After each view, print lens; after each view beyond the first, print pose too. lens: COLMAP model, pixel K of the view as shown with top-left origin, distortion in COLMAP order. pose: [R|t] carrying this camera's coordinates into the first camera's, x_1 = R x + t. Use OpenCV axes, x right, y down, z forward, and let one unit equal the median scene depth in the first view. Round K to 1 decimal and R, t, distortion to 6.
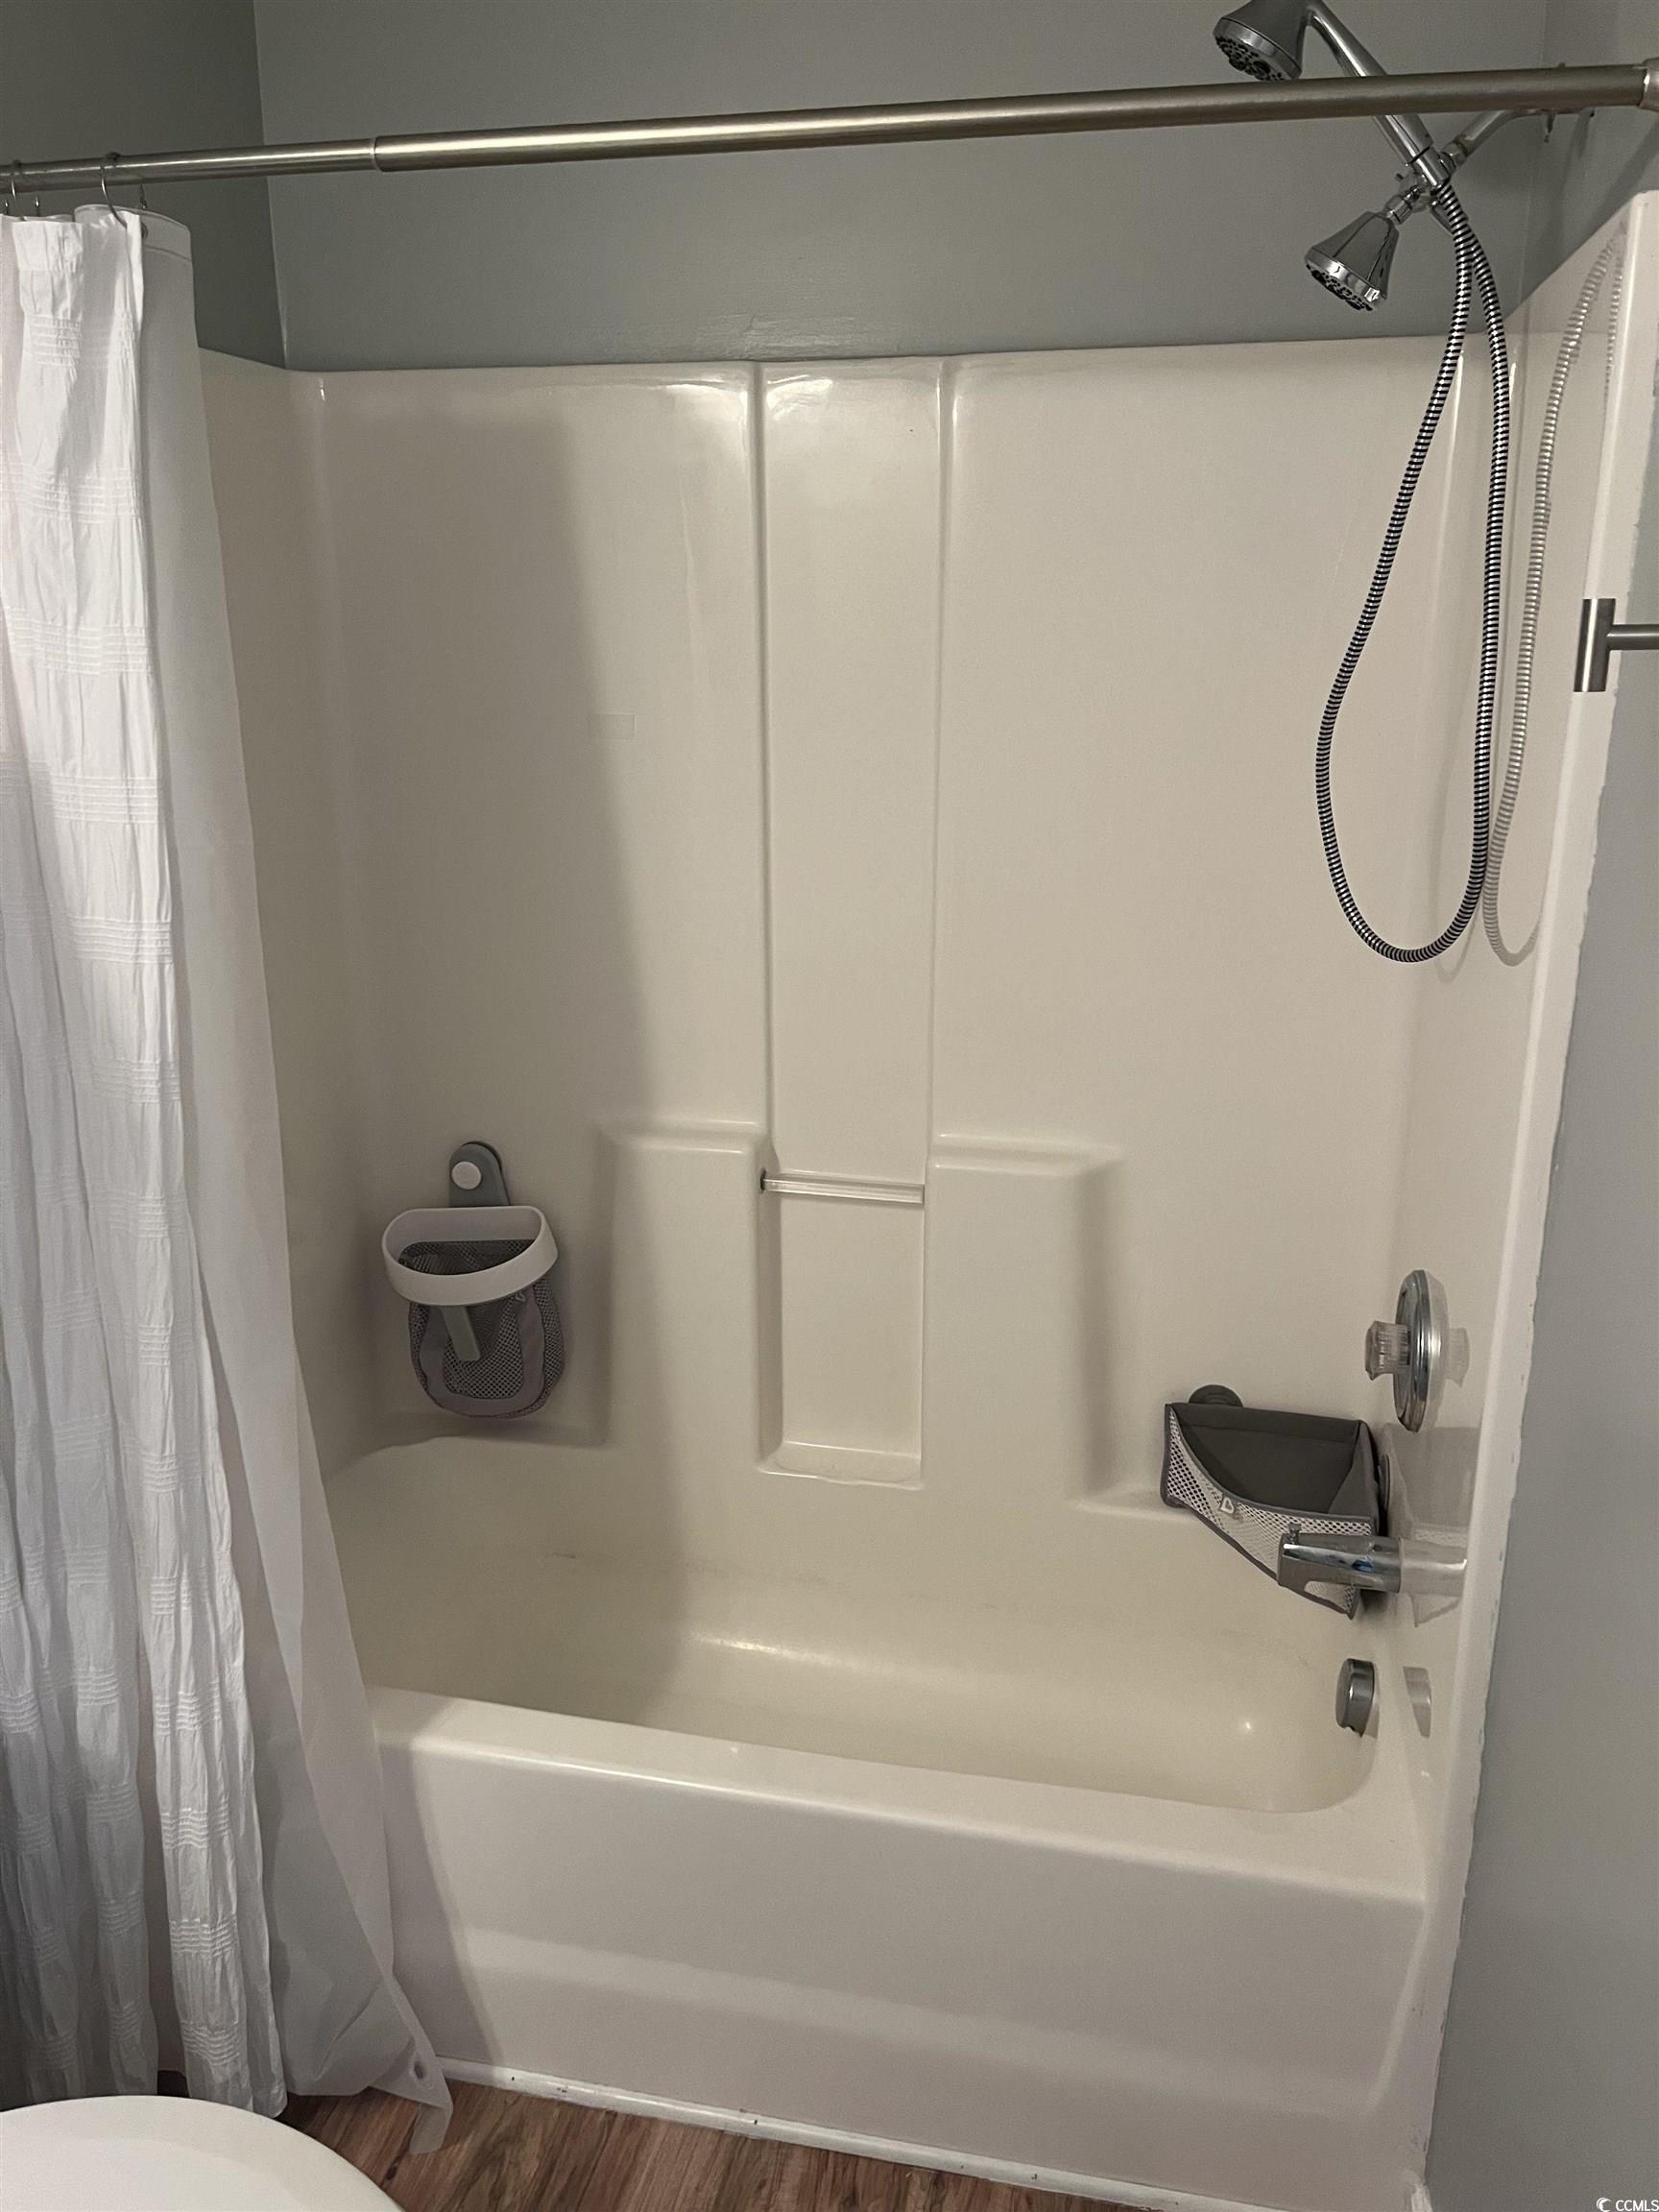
lens RADIAL K [[1679.7, 0, 829.5], [0, 1679.7, 1106.0], [0, 0, 1]] dist [0.108684, -0.146343]
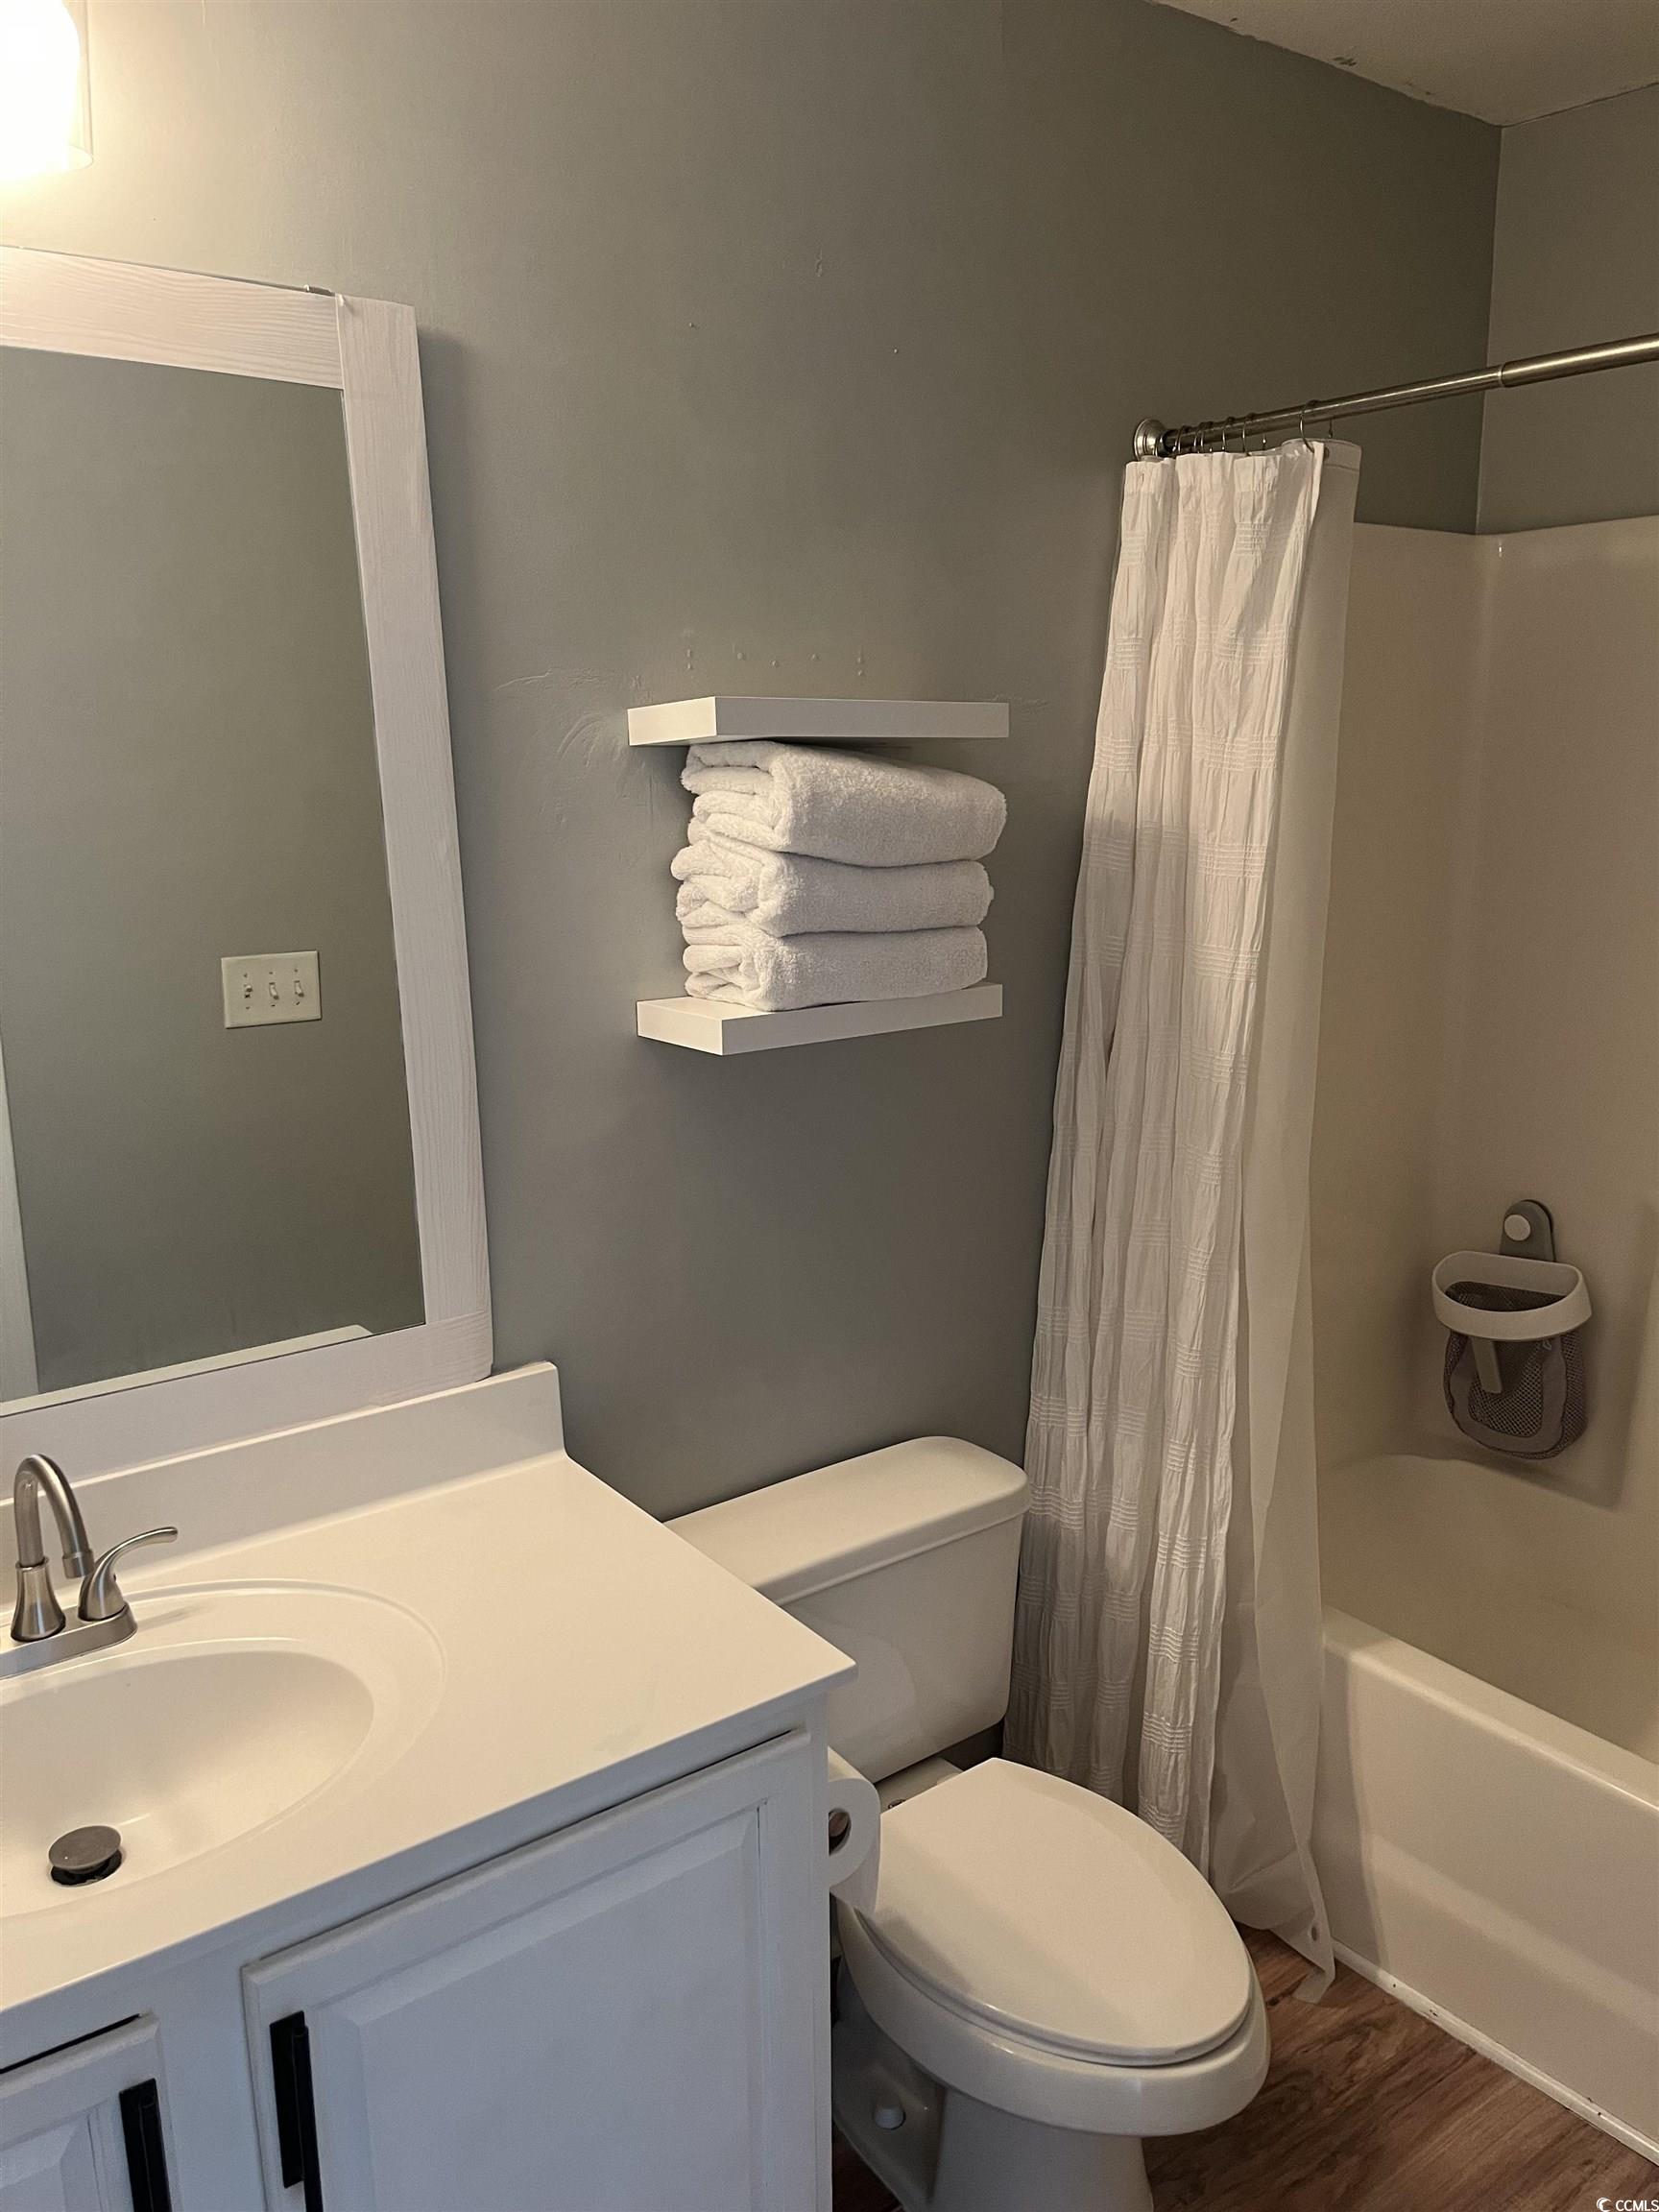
lens RADIAL K [[1674.9, 0, 829.5], [0, 1674.9, 1106.0], [0, 0, 1]] dist [0.089317, -0.133698]
pose [[0.757746, 0.129329, -0.639606, 0.201304], [-0.177833, 0.983991, -0.011716, 0.079479], [0.627851, 0.122621, 0.768614, -0.202018]]
